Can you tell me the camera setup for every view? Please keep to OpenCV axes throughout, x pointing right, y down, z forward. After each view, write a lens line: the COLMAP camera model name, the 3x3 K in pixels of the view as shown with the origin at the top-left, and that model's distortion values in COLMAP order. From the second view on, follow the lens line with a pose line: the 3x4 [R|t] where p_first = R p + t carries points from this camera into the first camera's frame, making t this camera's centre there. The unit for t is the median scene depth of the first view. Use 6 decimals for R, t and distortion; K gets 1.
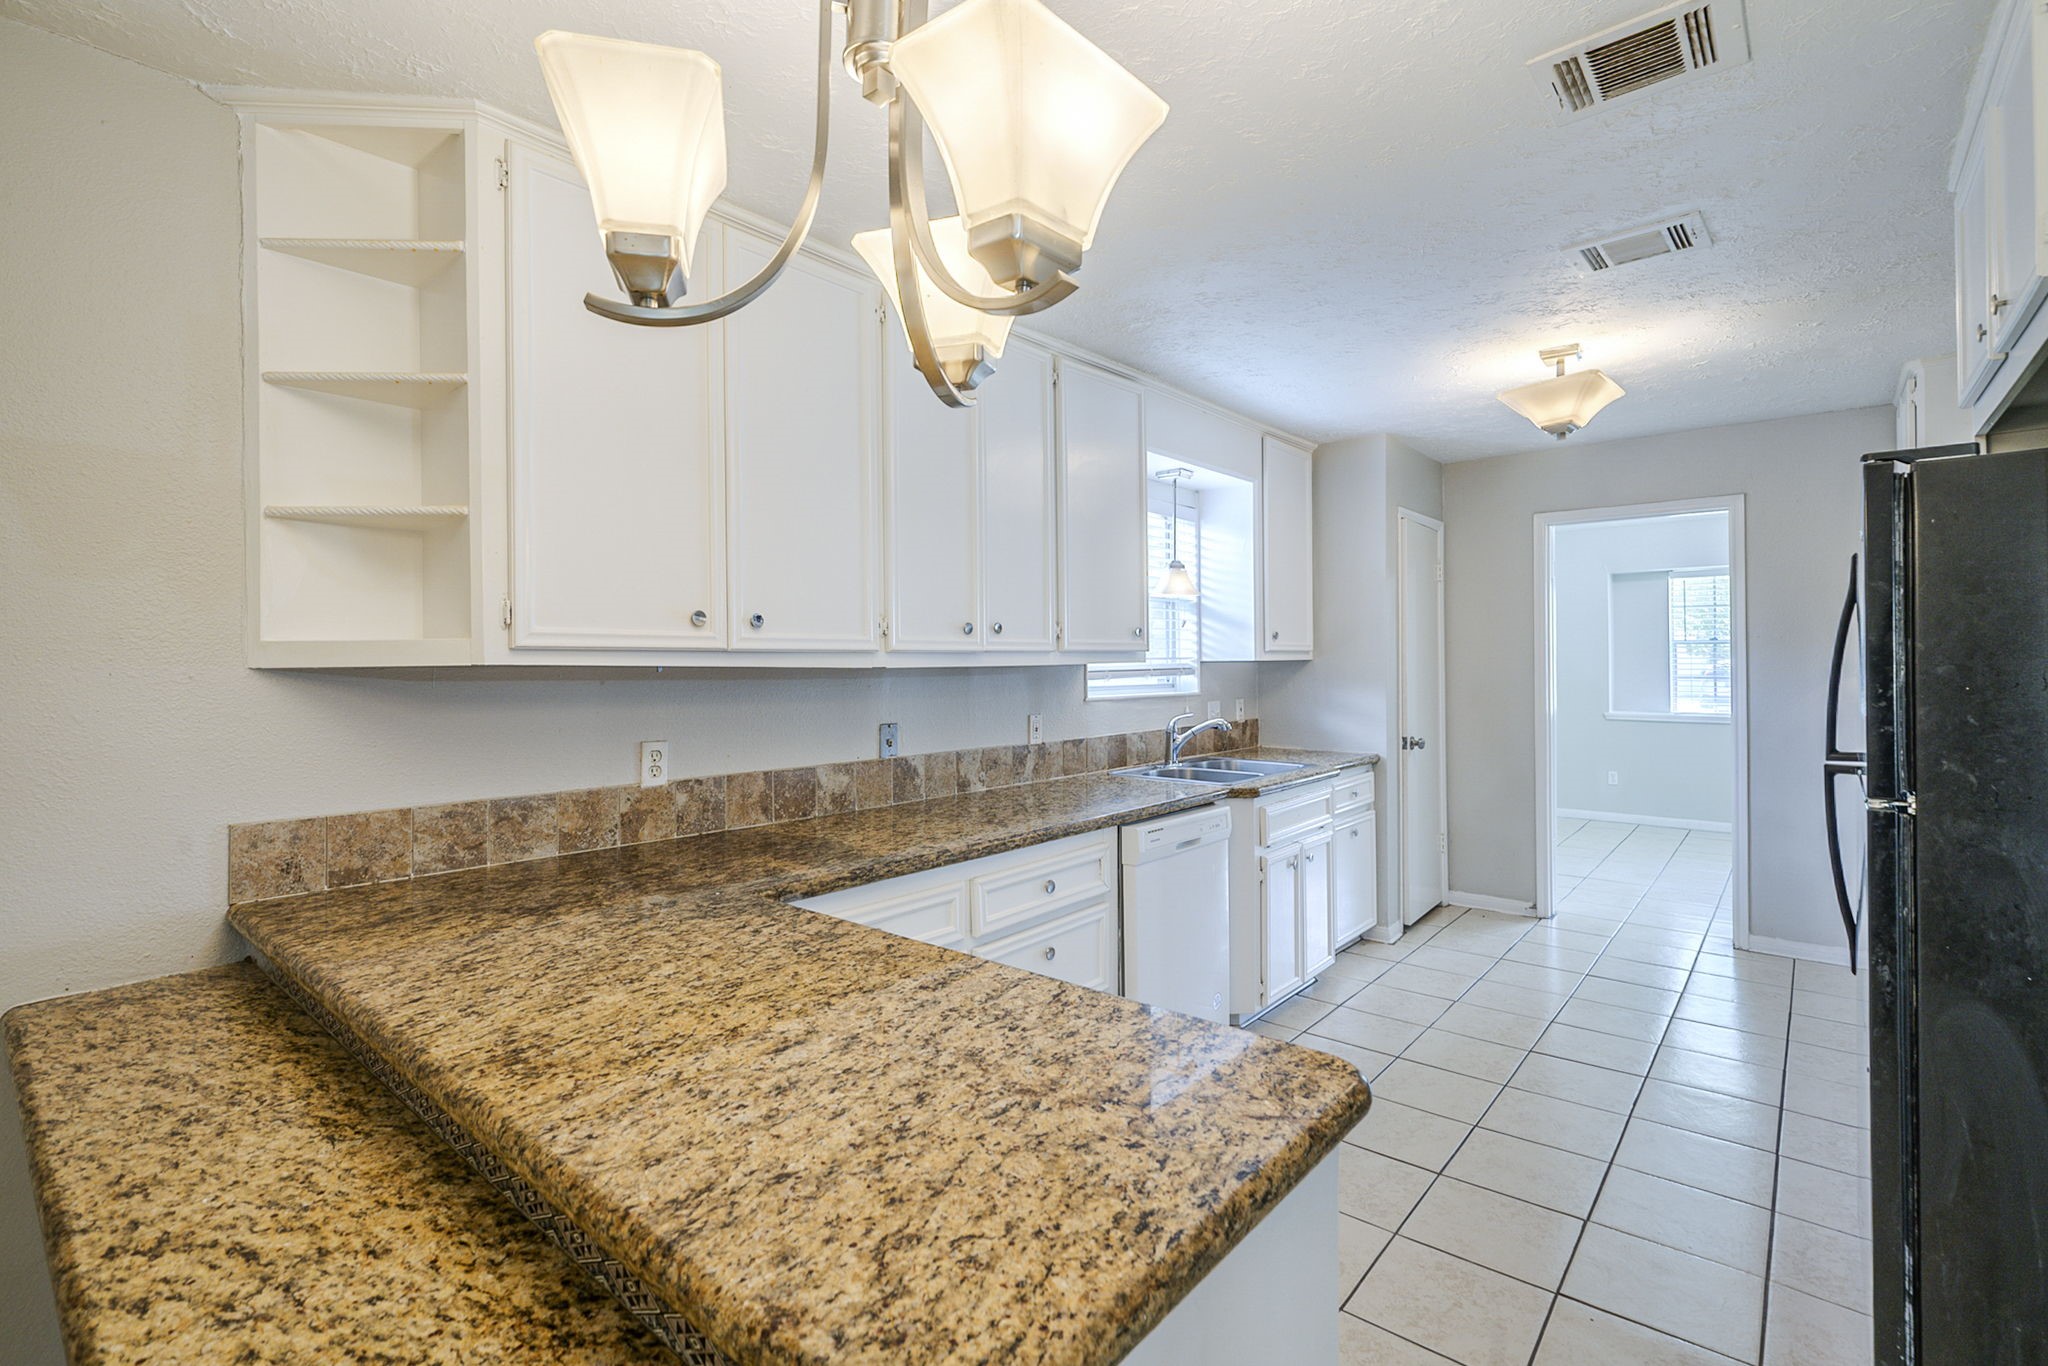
lens RADIAL K [[946.8, 0, 1028.3], [0, 946.8, 659.4], [0, 0, 1]] dist [0.000851, 0.000286]
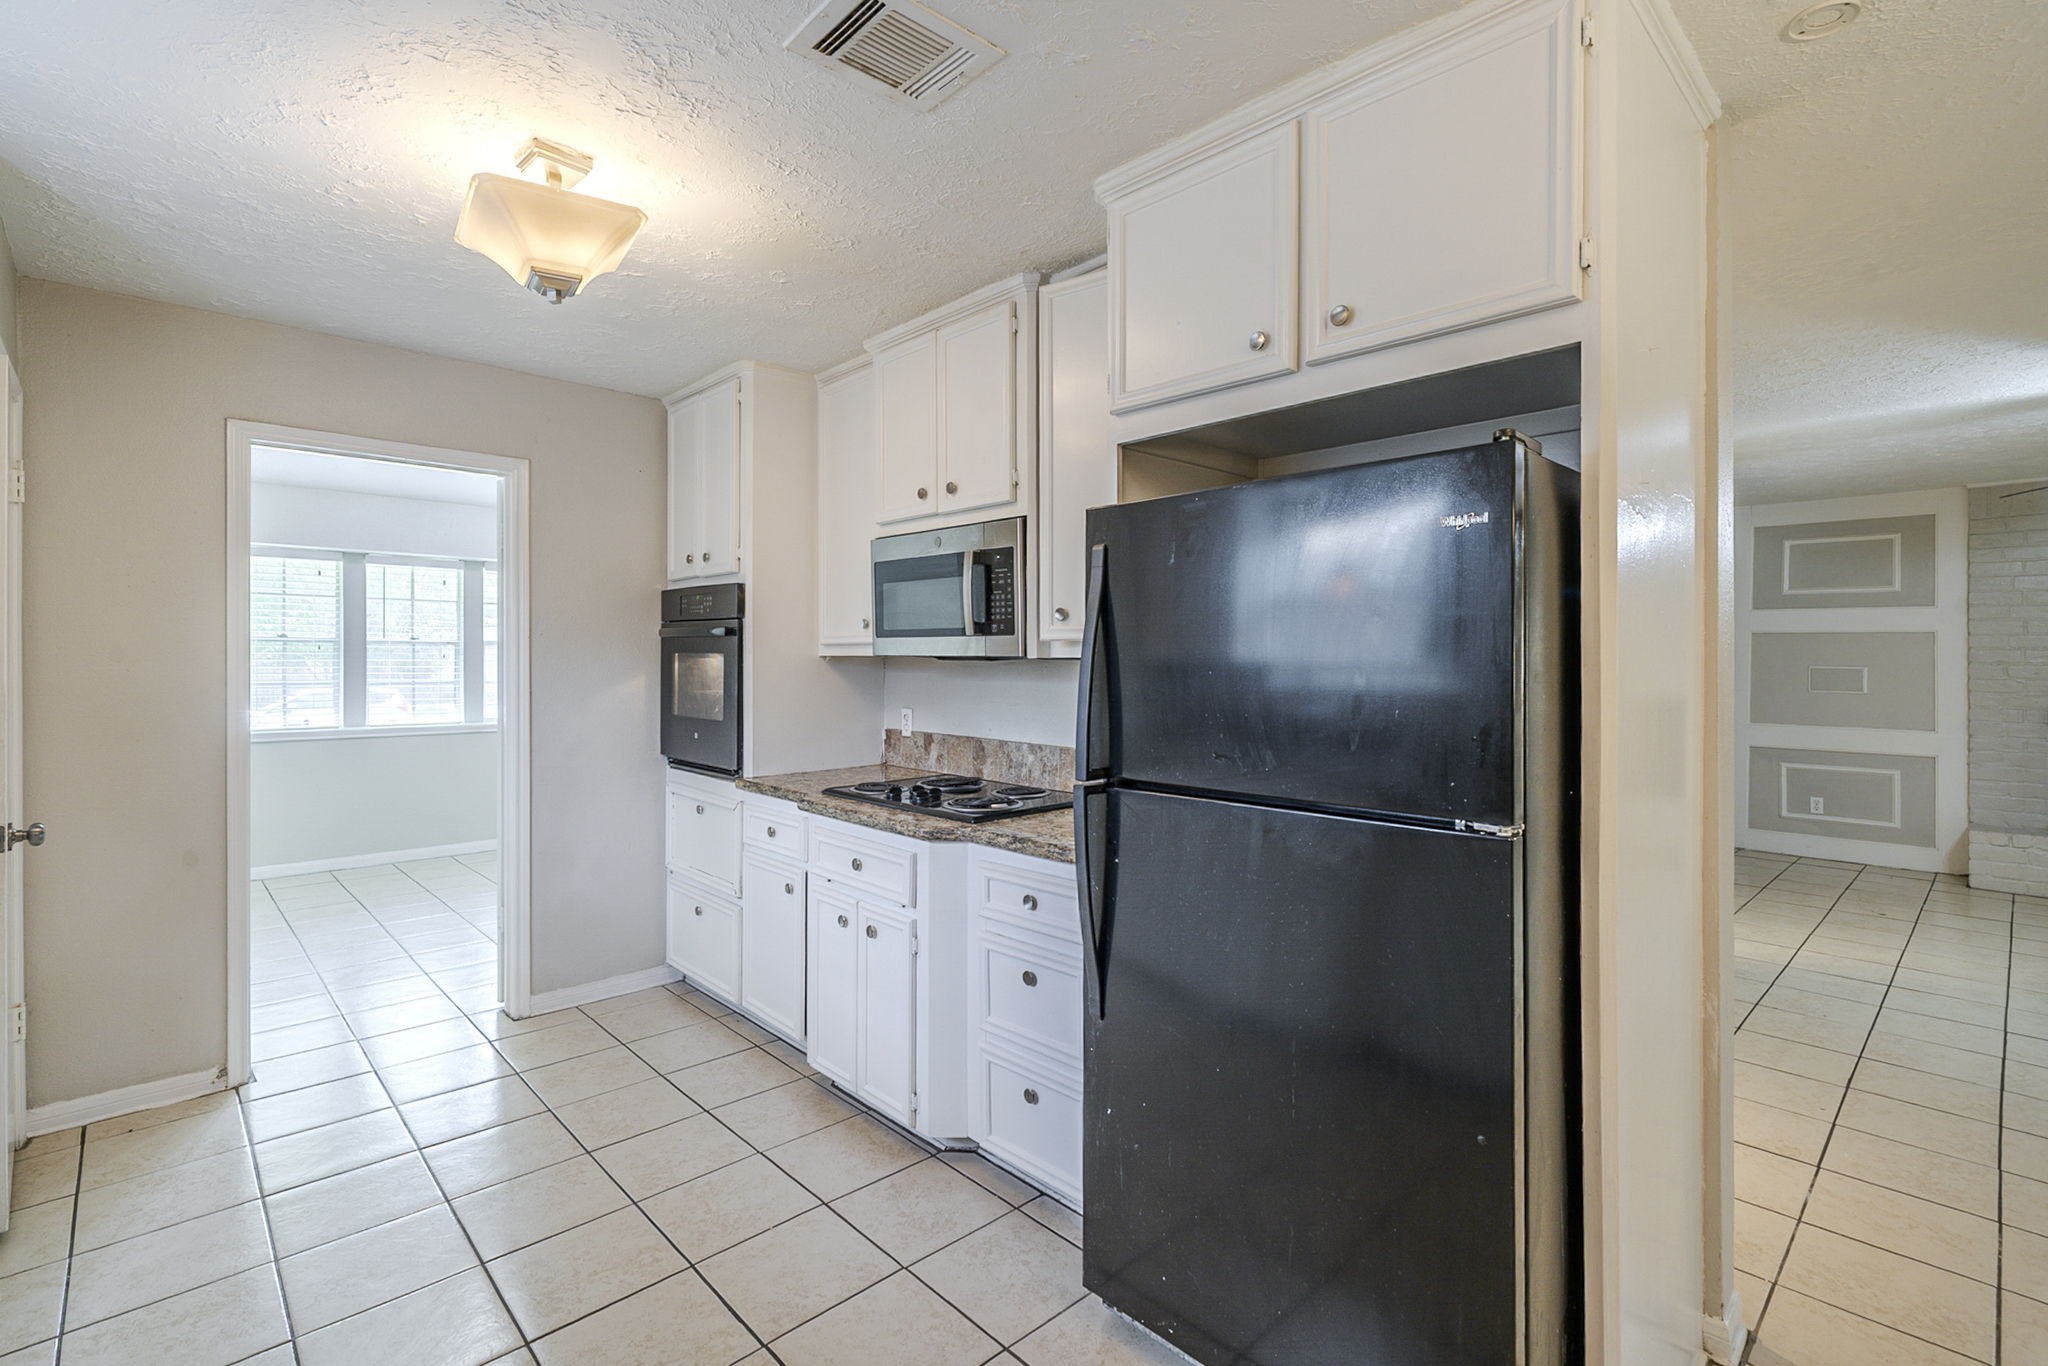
lens RADIAL K [[946.8, 0, 1028.3], [0, 946.8, 659.4], [0, 0, 1]] dist [0.000851, 0.000286]
pose [[0.116407, 0.008218, 0.993168, -0.004857], [-0.000537, 0.999966, -0.008211, 0.004707], [-0.993201, 0.000423, 0.116408, 0.461203]]
